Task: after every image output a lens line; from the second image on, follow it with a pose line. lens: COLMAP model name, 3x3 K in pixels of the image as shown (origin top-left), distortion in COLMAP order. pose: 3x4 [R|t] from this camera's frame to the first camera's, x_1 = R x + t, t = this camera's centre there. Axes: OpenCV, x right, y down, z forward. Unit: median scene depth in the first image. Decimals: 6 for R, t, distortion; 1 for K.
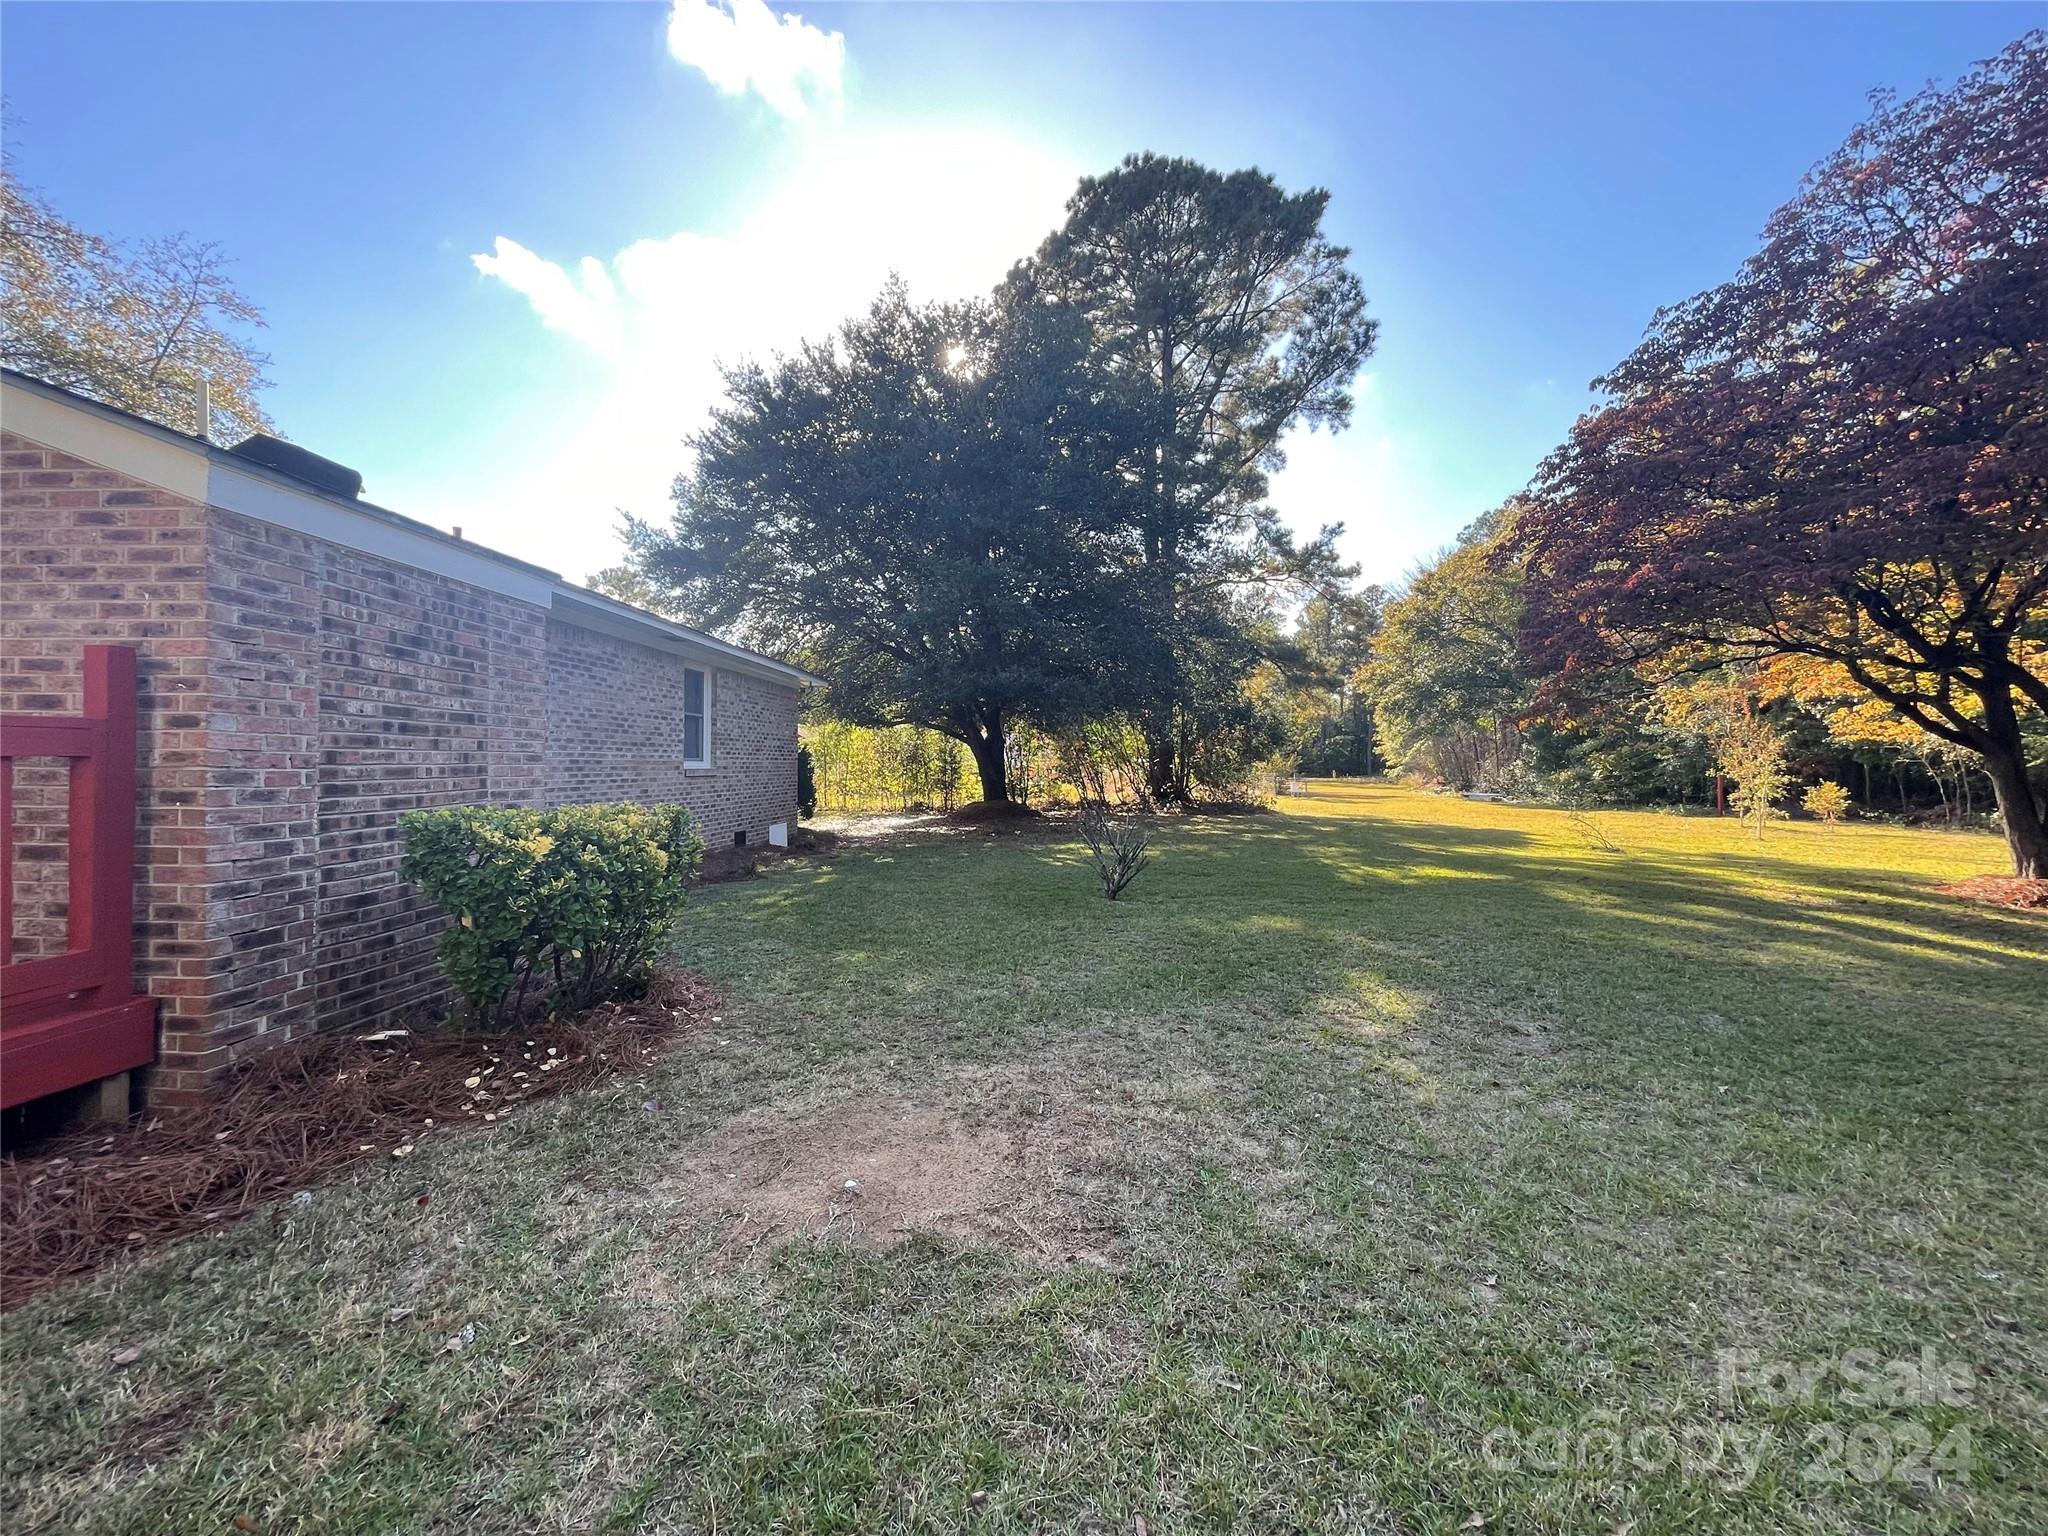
lens RADIAL K [[818.1, 0, 1024.8], [0, 818.1, 764.0], [0, 0, 1]] dist [0.008523, -0.002874]
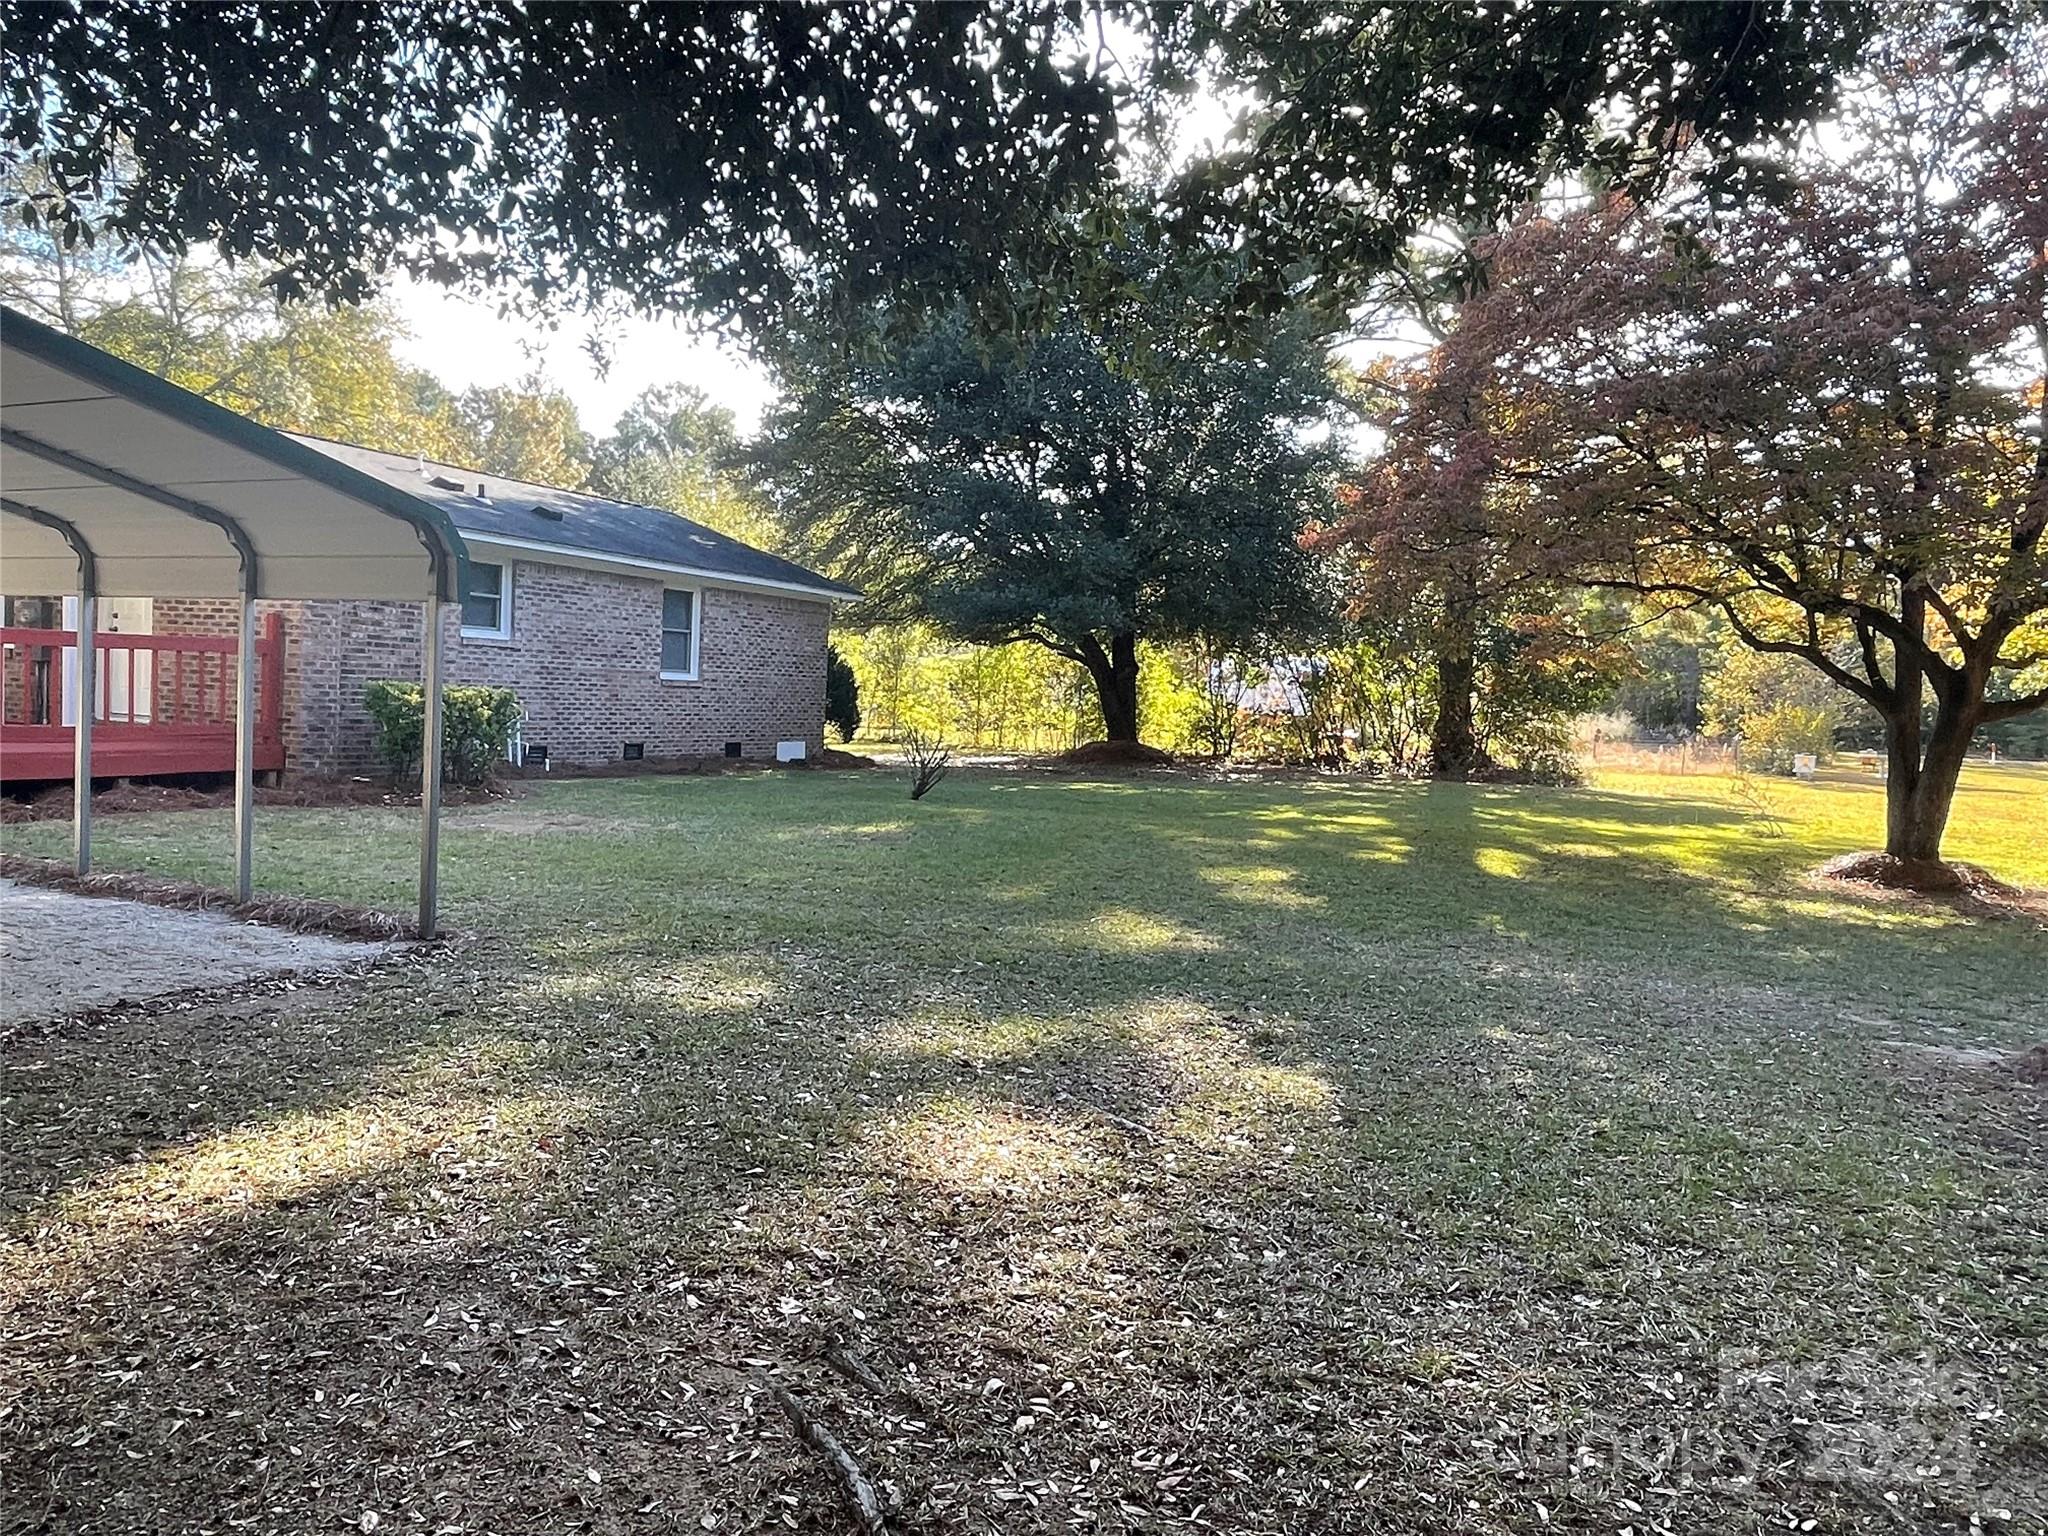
lens RADIAL K [[1438.3, 0, 1024.0], [0, 1438.3, 768.0], [0, 0, 1]] dist [-0.004187, -0.001826]
pose [[0.928801, 0.058700, -0.365900, 0.151697], [-0.042383, 0.997722, 0.052475, 0.000659], [0.368146, -0.033231, 0.929174, -0.128970]]
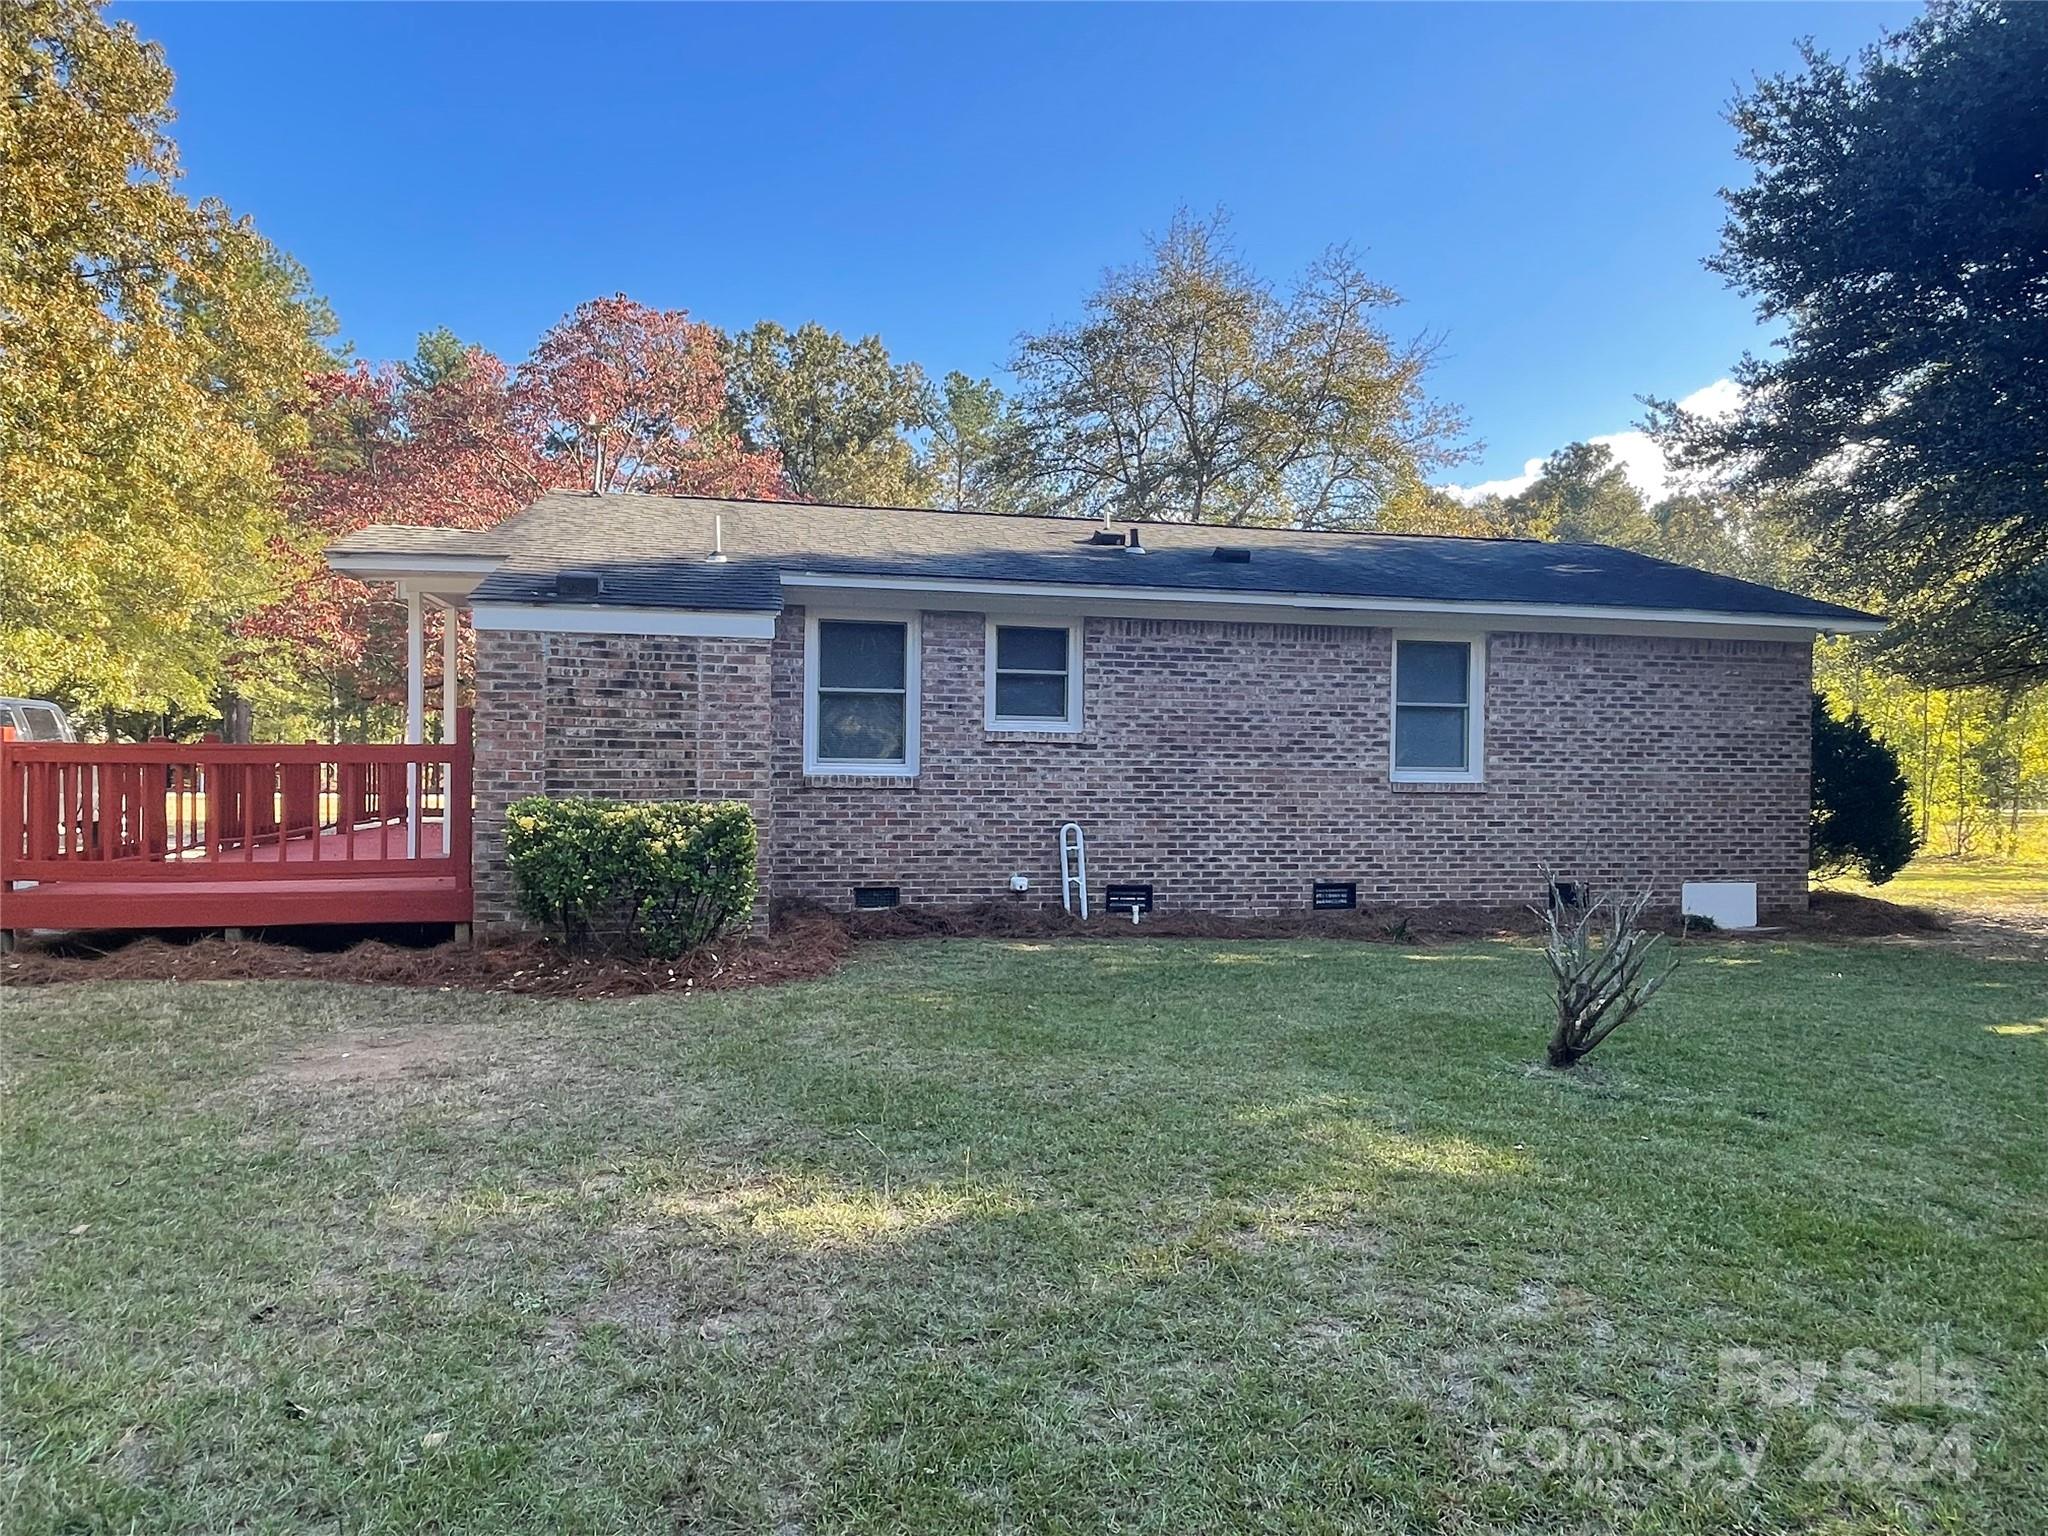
lens RADIAL K [[1204.2, 0, 1024.0], [0, 1204.2, 768.0], [0, 0, 1]] dist [0.000410, 0.001254]
pose [[0.234539, 0.000152, -0.972107, 0.104521], [-0.009449, 0.999953, -0.002123, -0.000184], [0.972061, 0.009683, 0.234530, 0.083477]]
